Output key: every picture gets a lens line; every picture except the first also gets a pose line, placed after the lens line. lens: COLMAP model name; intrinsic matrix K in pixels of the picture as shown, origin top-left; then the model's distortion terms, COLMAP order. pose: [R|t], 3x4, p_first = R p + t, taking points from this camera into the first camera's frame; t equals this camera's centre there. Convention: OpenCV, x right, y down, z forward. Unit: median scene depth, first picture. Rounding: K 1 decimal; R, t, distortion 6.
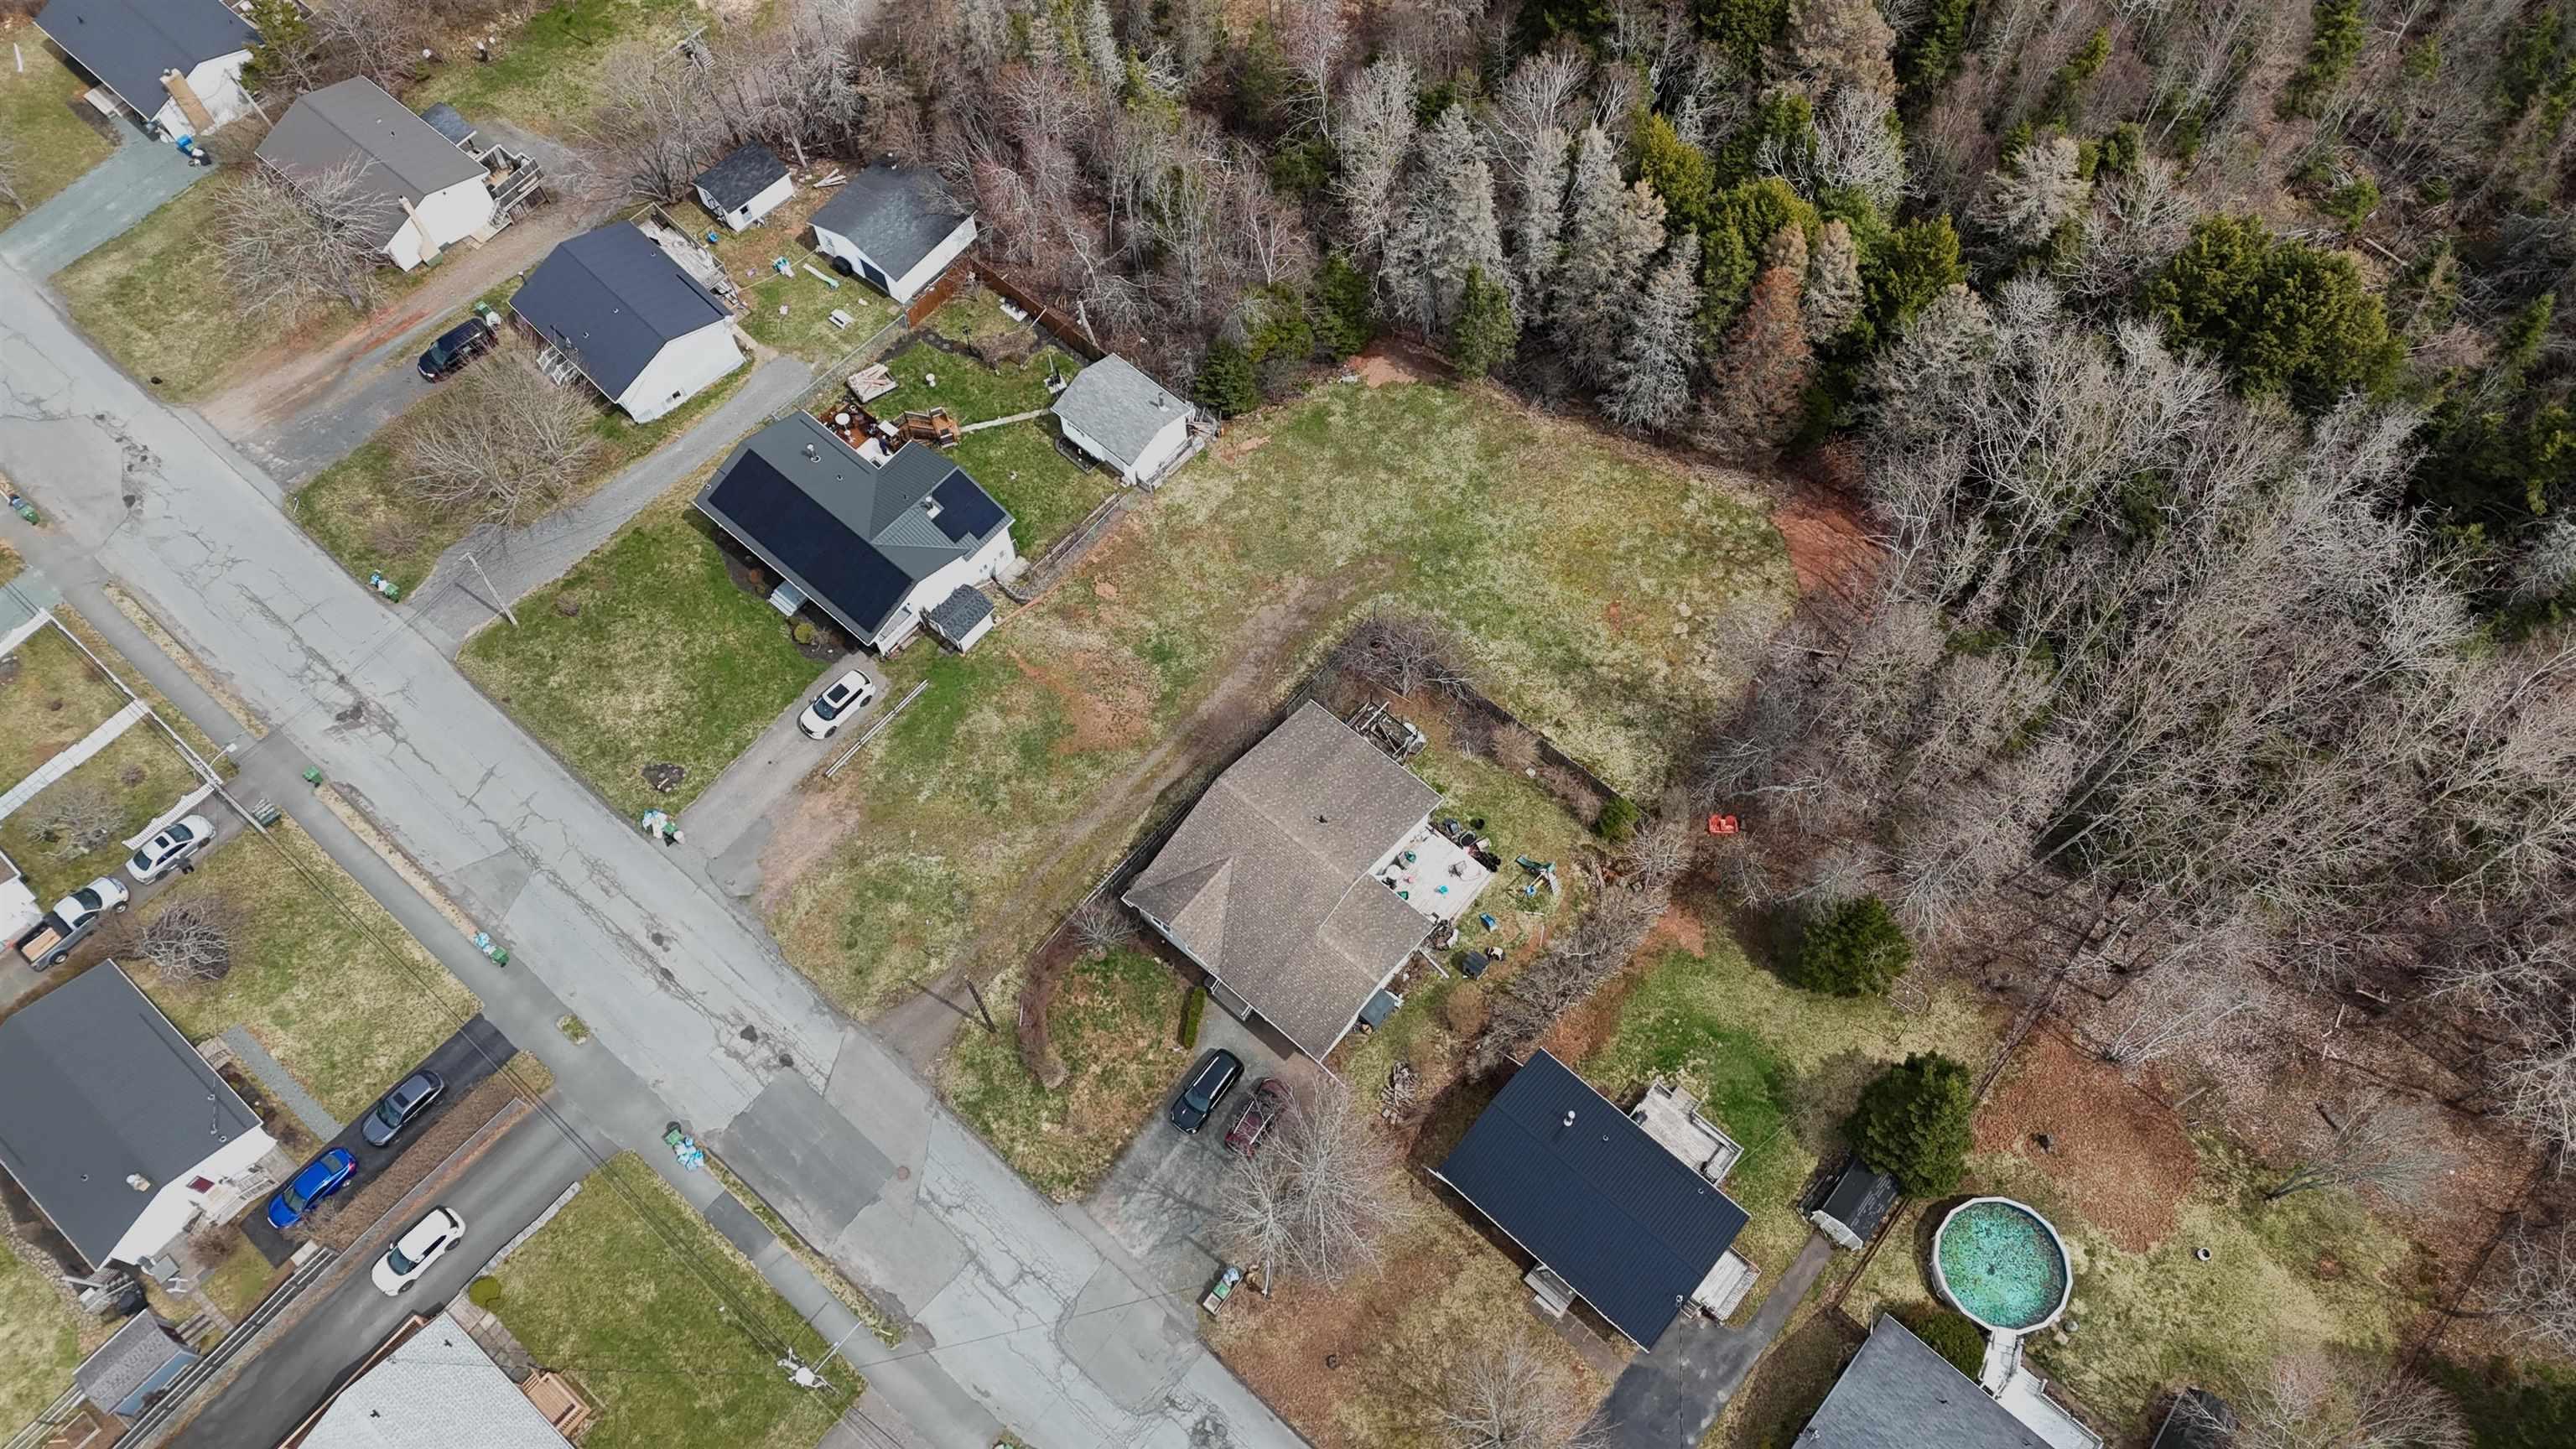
lens RADIAL K [[1906.6, 0, 1288.0], [0, 1906.6, 724.5], [0, 0, 1]] dist [0.087664, -0.090792]
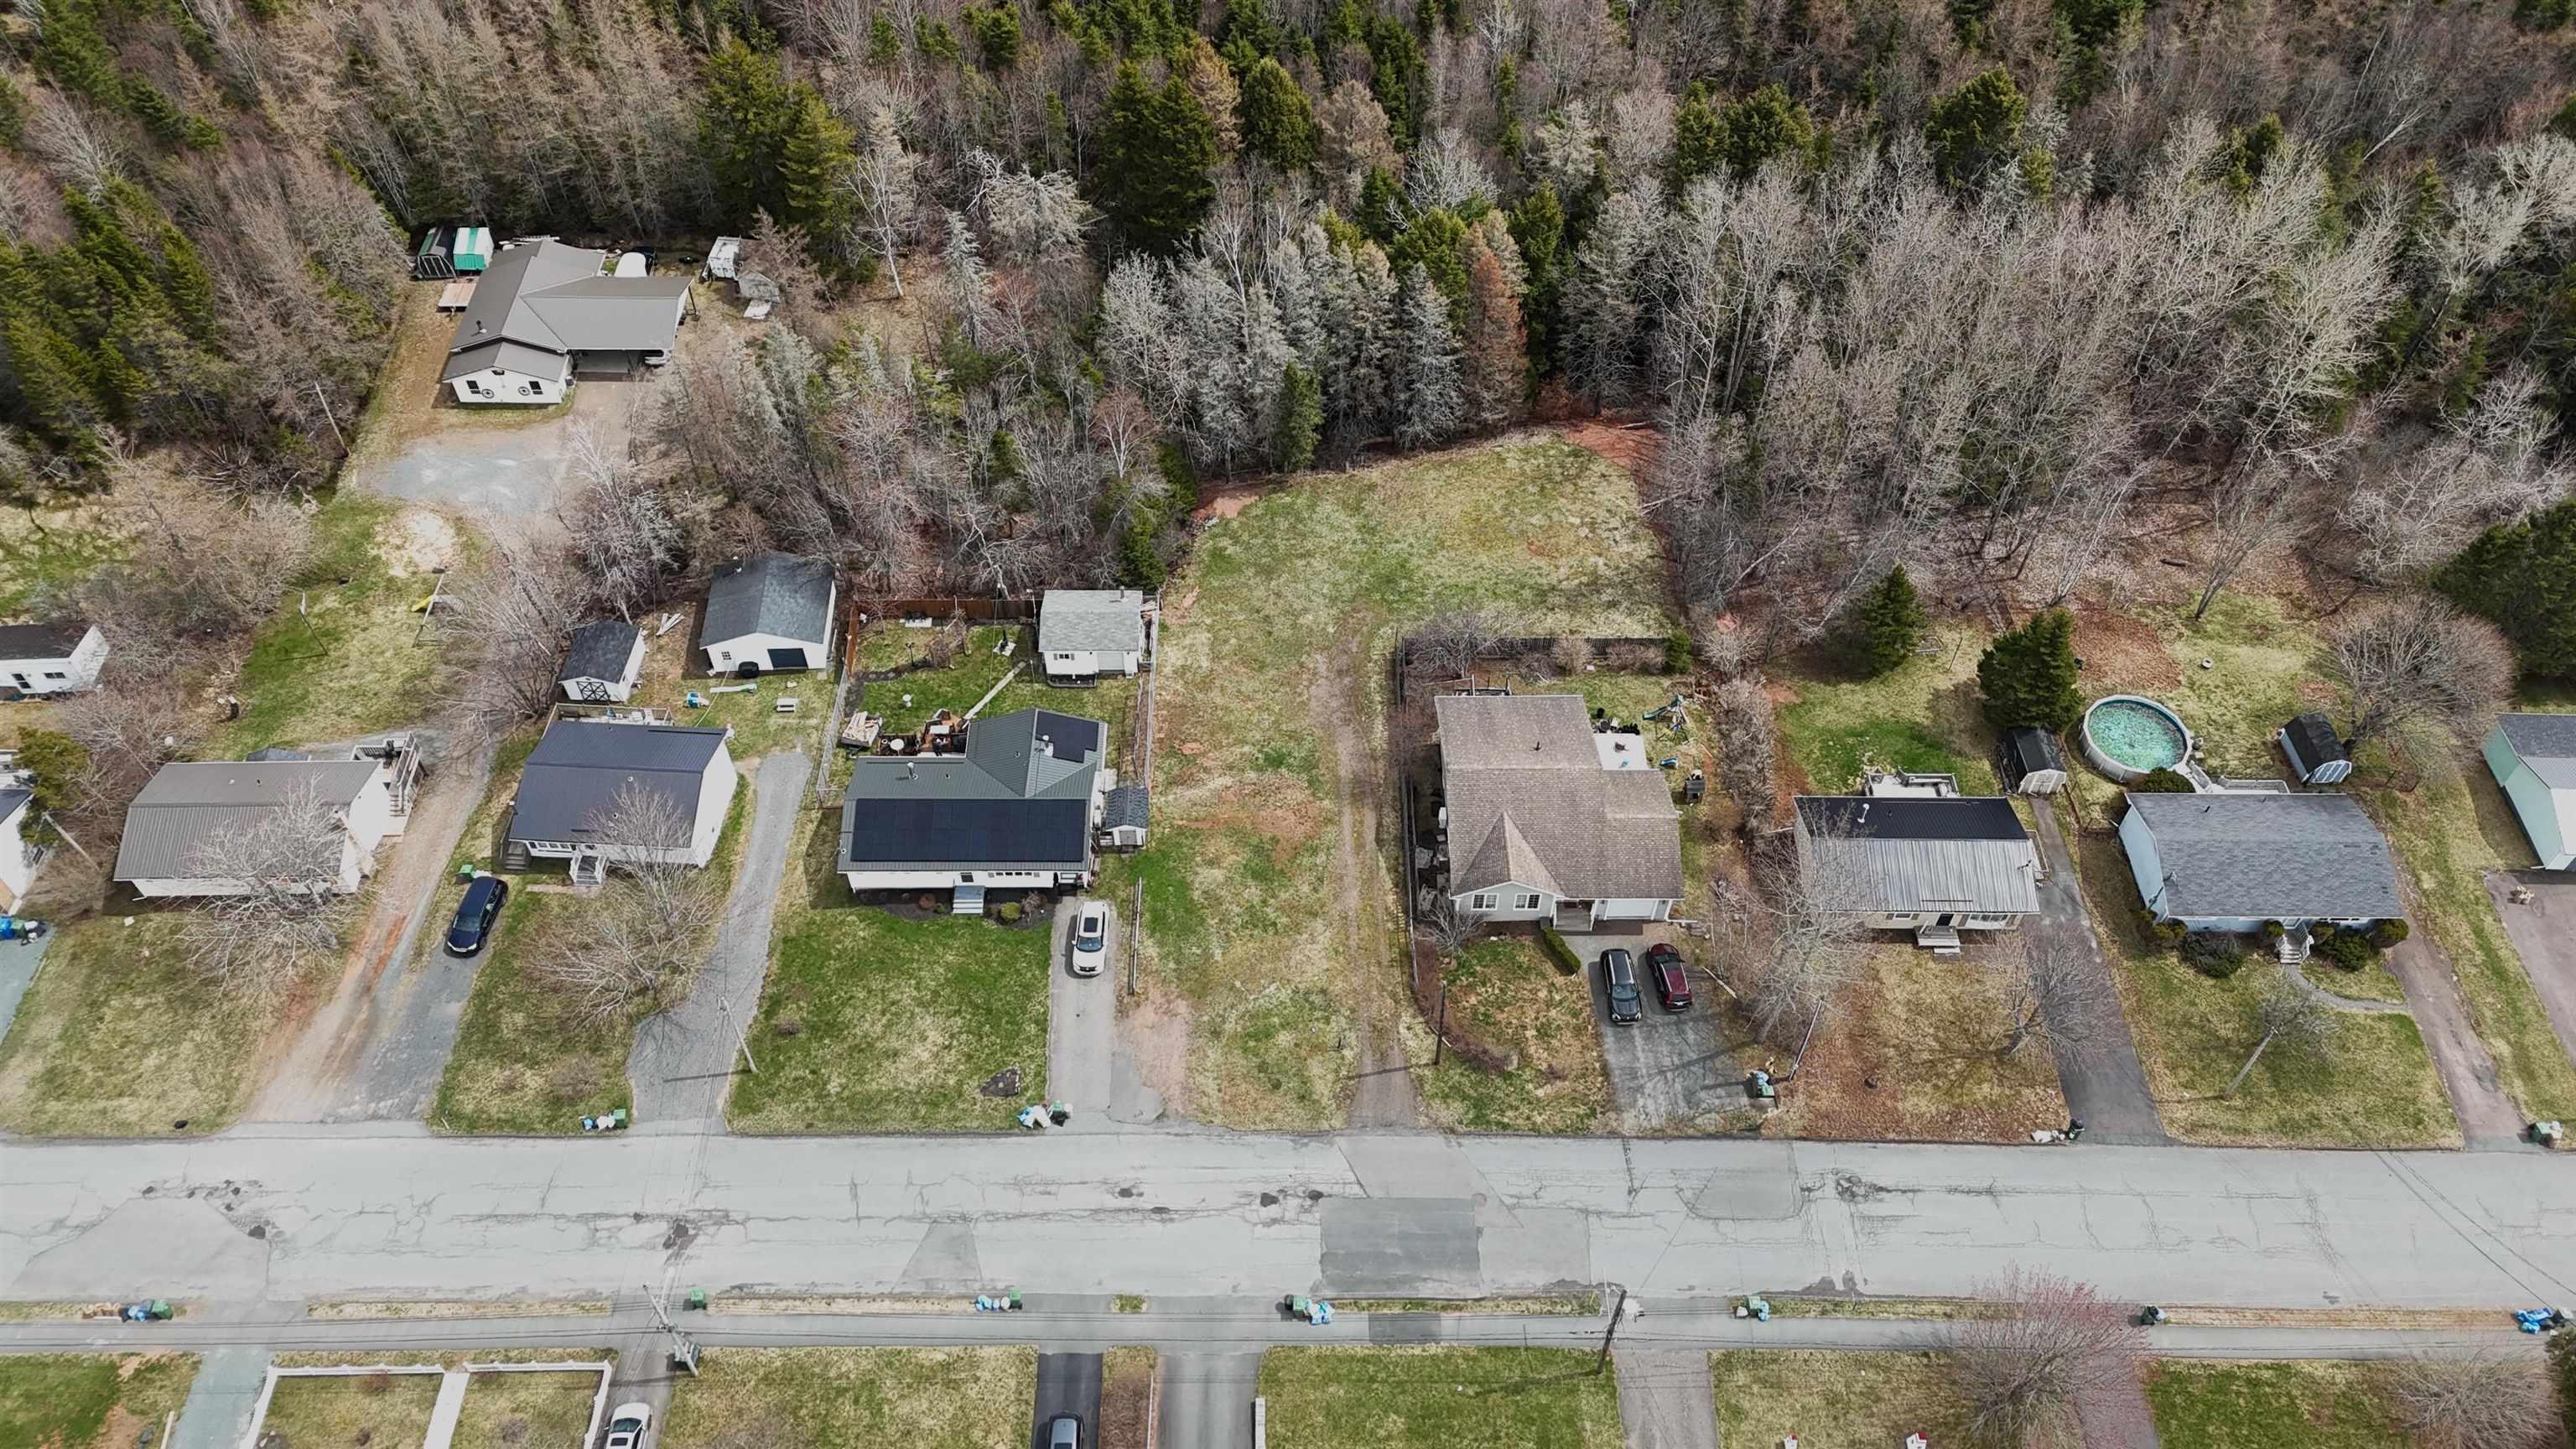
lens RADIAL K [[1906.6, 0, 1288.0], [0, 1906.6, 724.5], [0, 0, 1]] dist [0.087664, -0.090792]
pose [[0.753712, -0.494316, 0.433093, -0.544384], [0.580929, 0.809254, -0.087340, 0.047787], [-0.307309, 0.317426, 0.897108, 0.004181]]
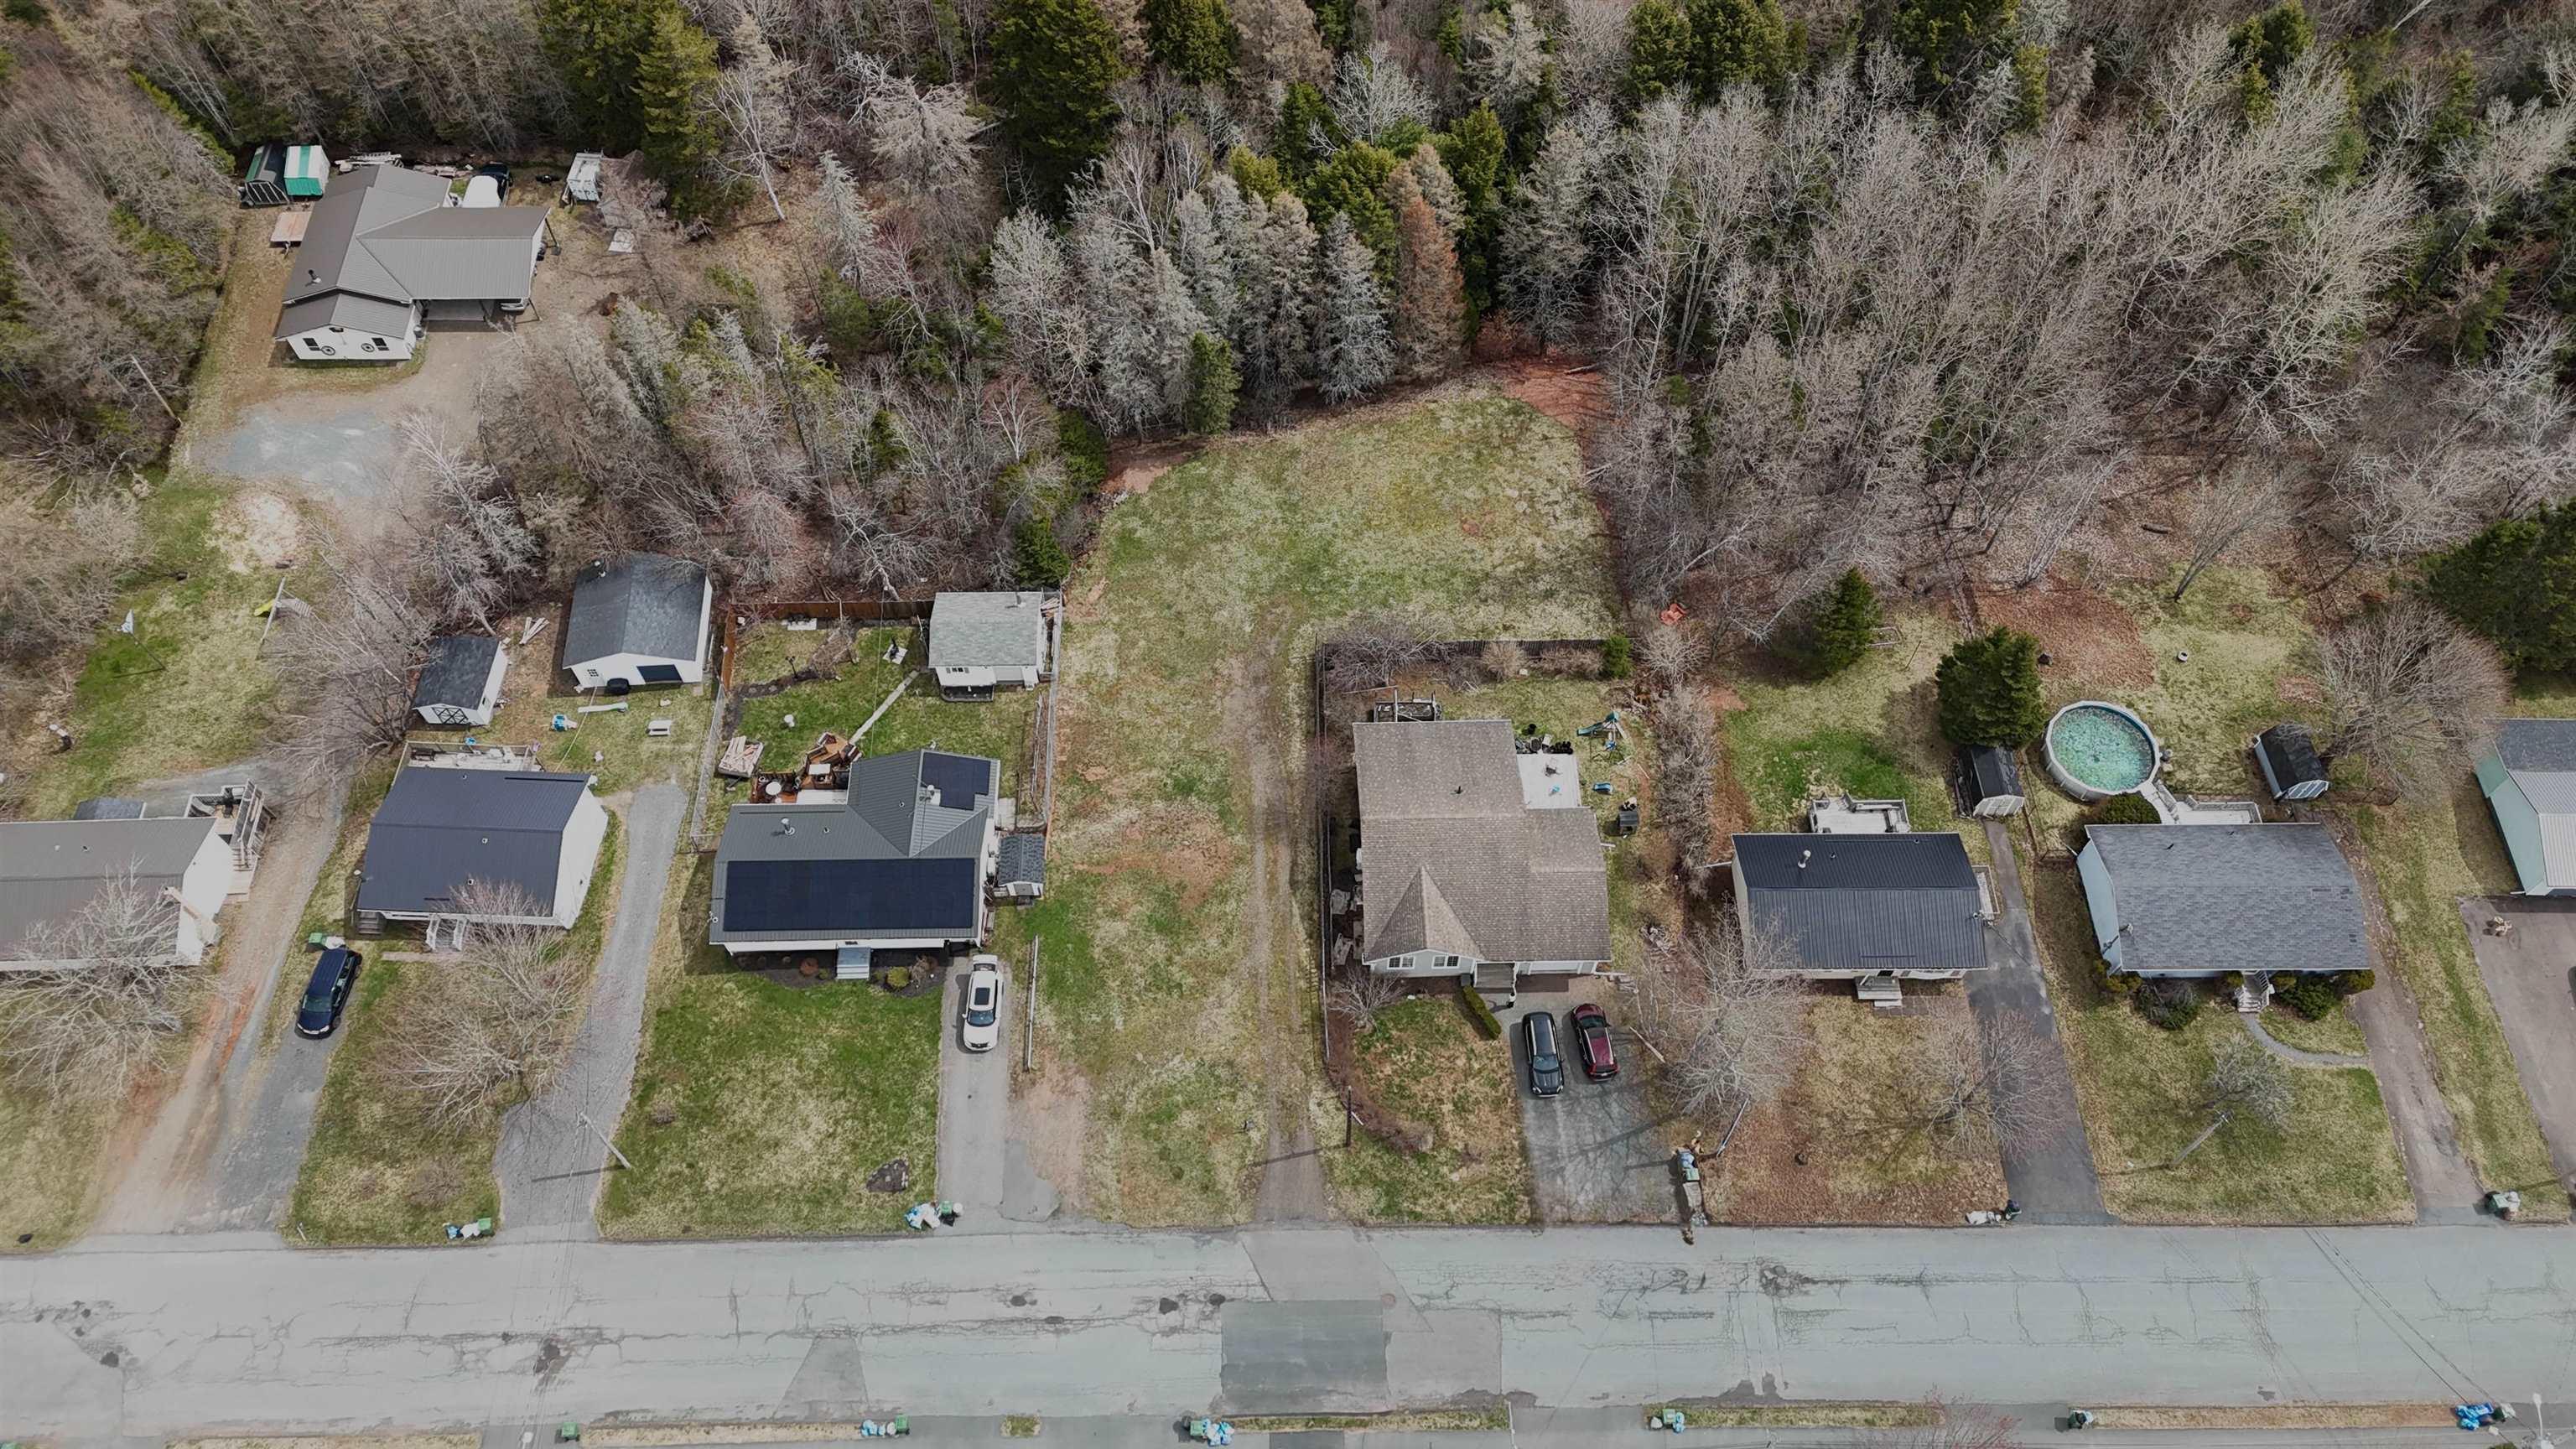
lens RADIAL K [[1906.6, 0, 1288.0], [0, 1906.6, 724.5], [0, 0, 1]] dist [0.087664, -0.090792]
pose [[0.746055, -0.561793, 0.357478, -0.386643], [0.591088, 0.805933, 0.032960, -0.067703], [-0.306620, 0.186711, 0.933340, 0.014054]]
